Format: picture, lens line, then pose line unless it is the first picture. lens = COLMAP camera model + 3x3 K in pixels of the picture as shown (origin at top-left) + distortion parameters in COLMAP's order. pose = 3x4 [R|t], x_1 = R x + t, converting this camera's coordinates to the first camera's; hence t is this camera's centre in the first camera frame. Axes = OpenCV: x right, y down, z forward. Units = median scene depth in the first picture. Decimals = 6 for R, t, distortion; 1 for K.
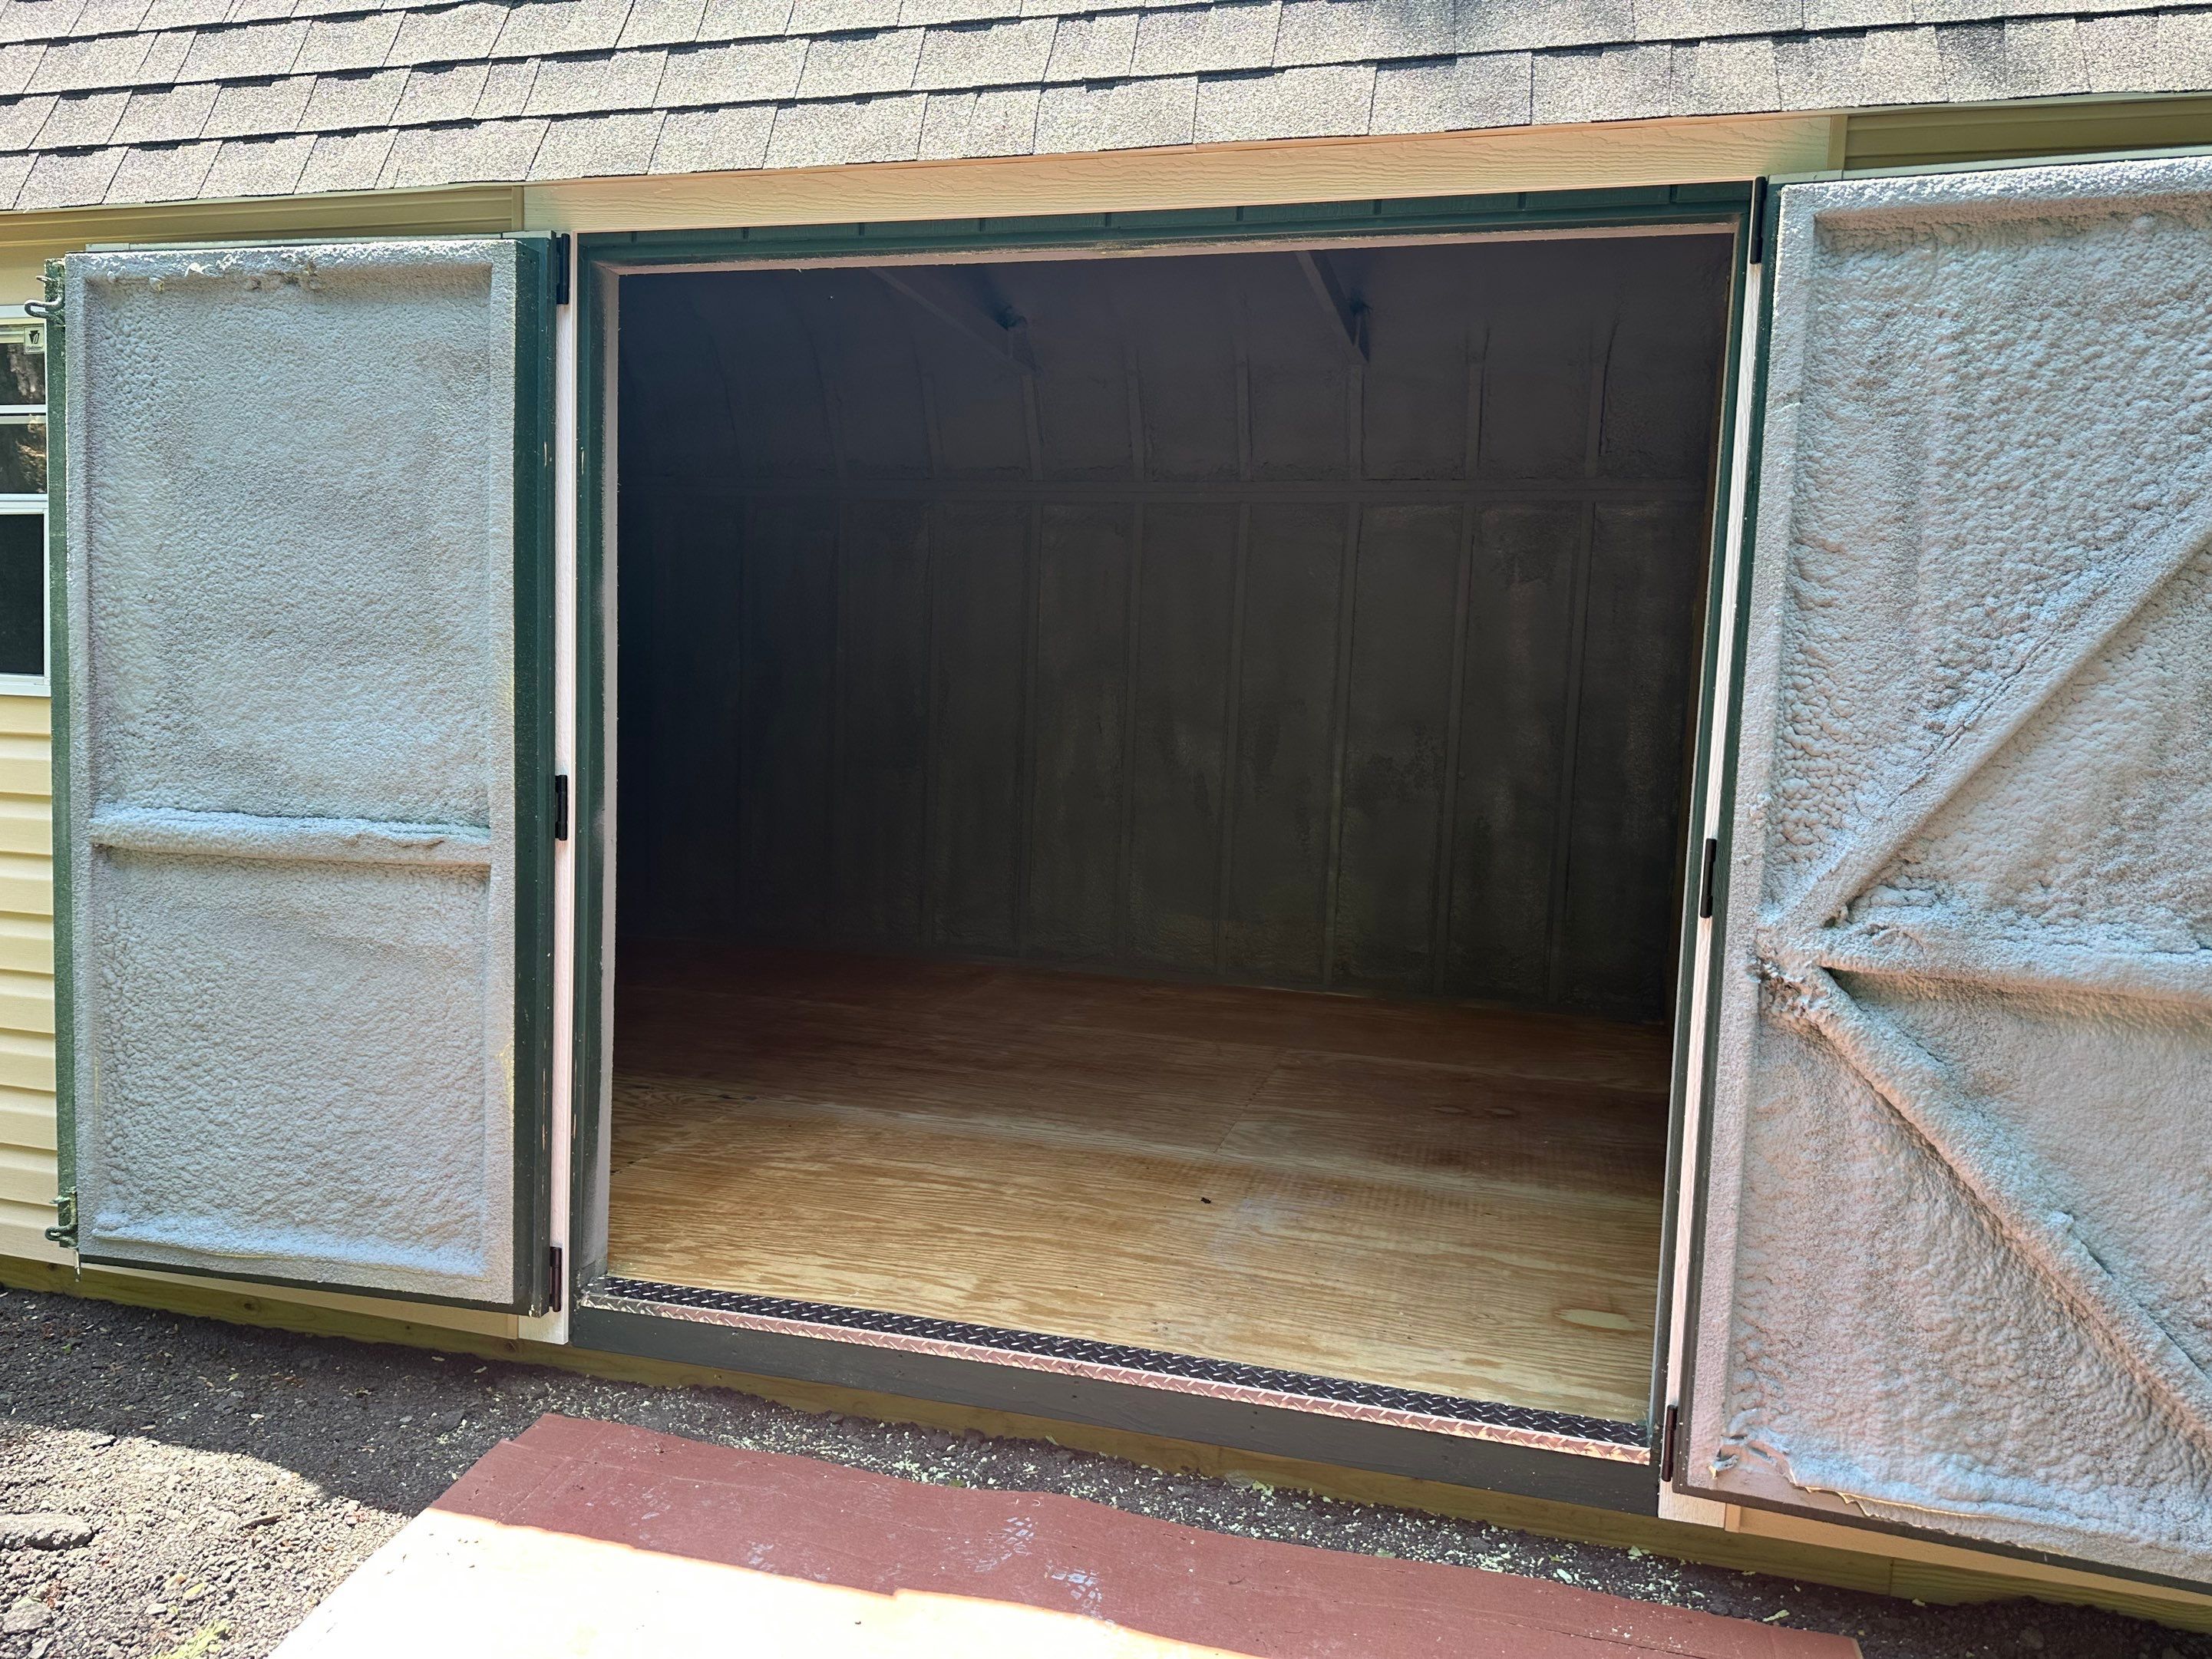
lens RADIAL K [[1547.1, 0, 1108.0], [0, 1547.1, 835.0], [0, 0, 1]] dist [0.059841, -0.077476]
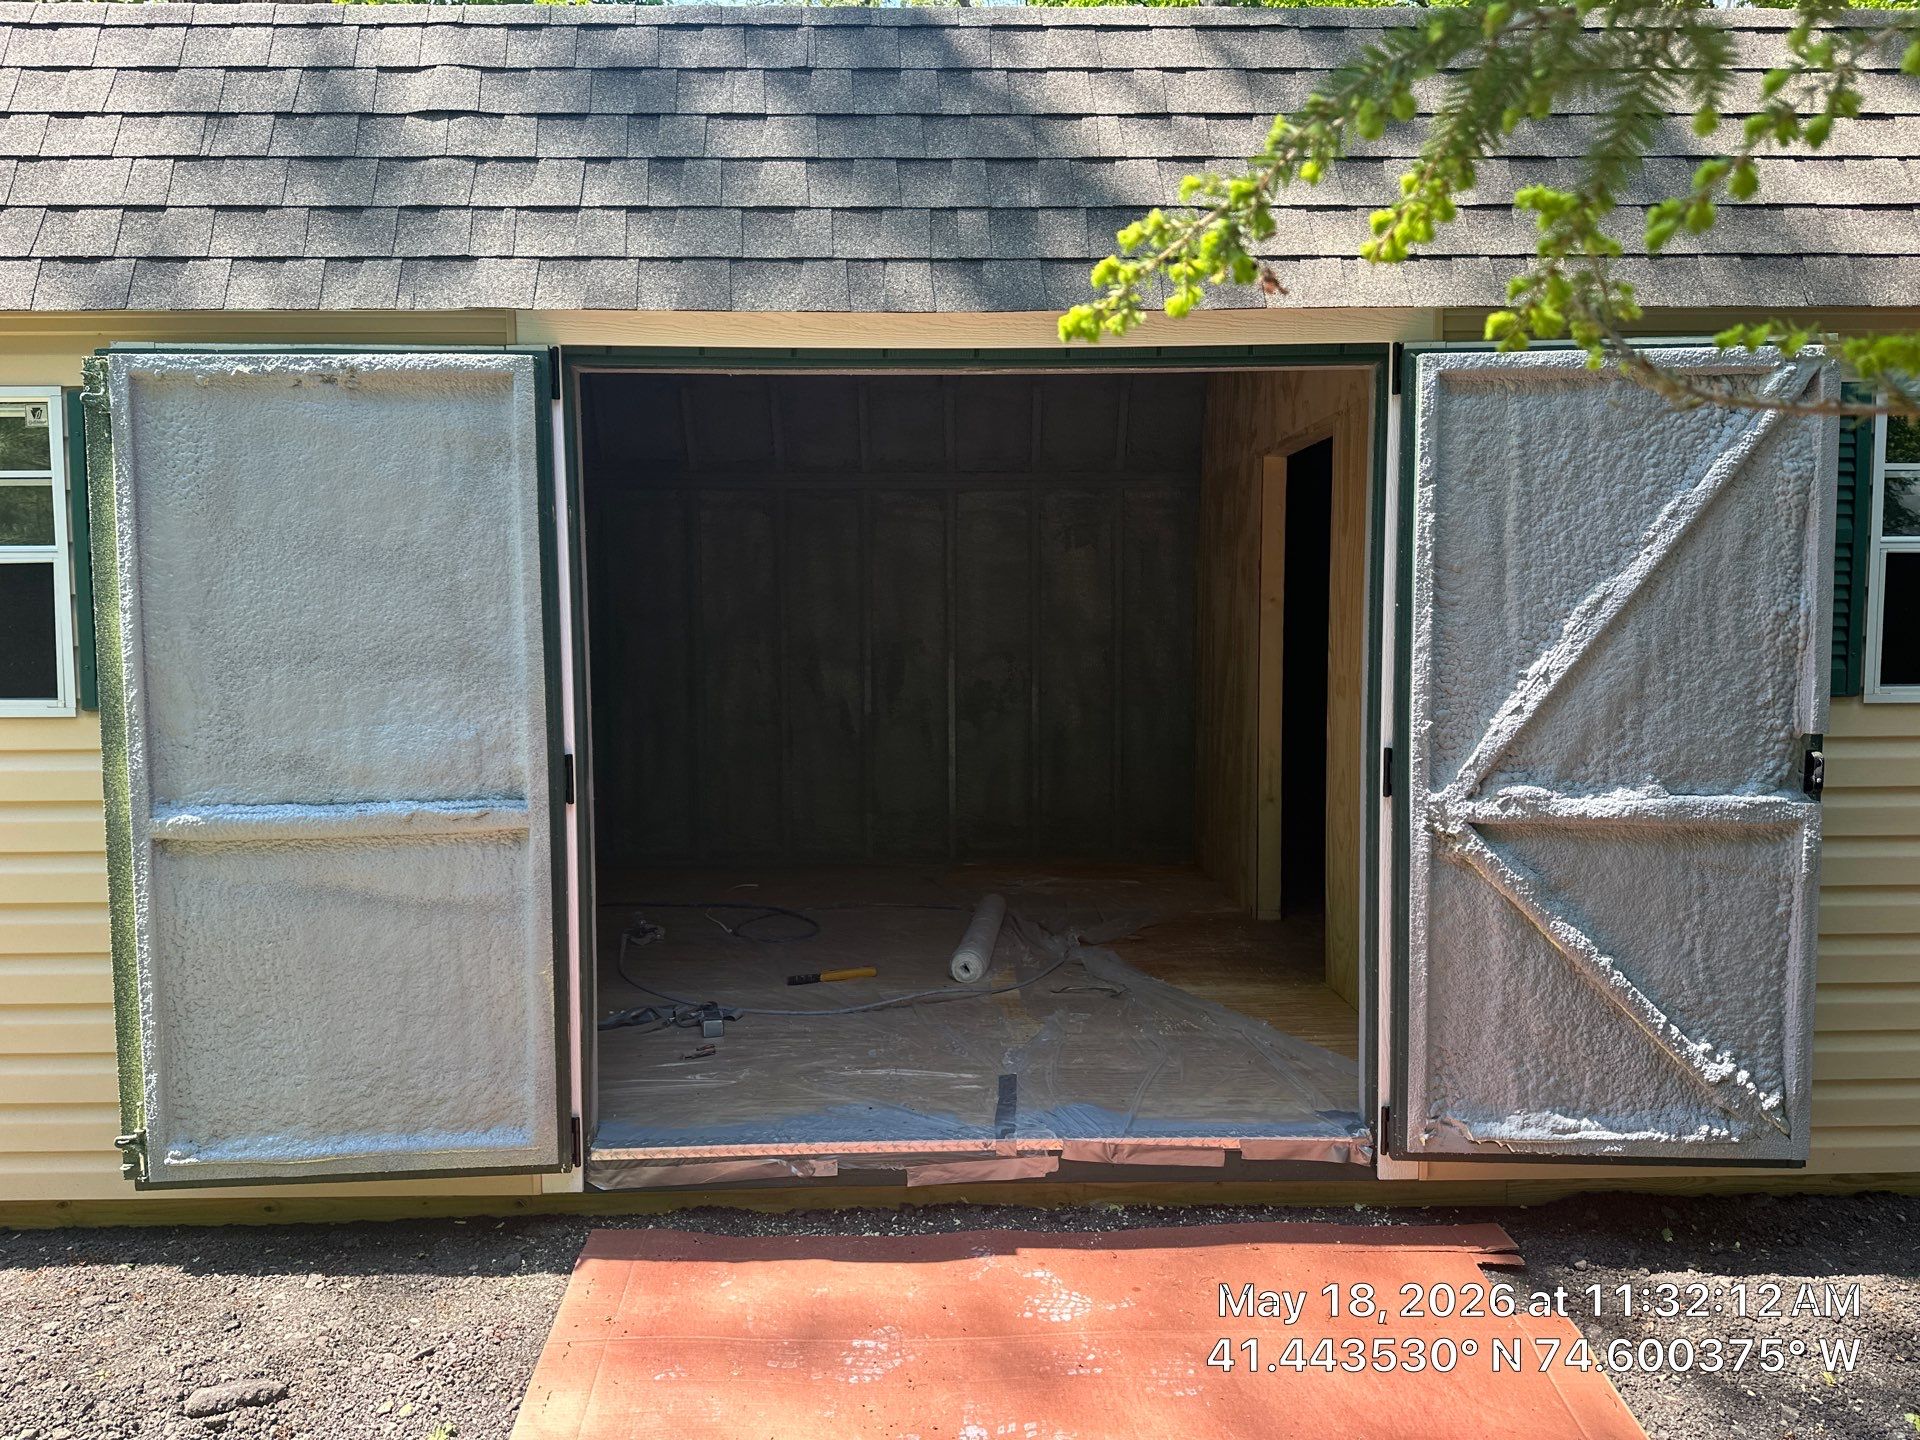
lens RADIAL K [[1366.3, 0, 920.4], [0, 1366.3, 710.8], [0, 0, 1]] dist [0.102357, -0.171495]
pose [[0.960441, -0.062997, 0.271264, -0.426573], [0.066096, 0.997811, -0.002295, -0.060189], [-0.270525, 0.020134, 0.962502, -0.221397]]
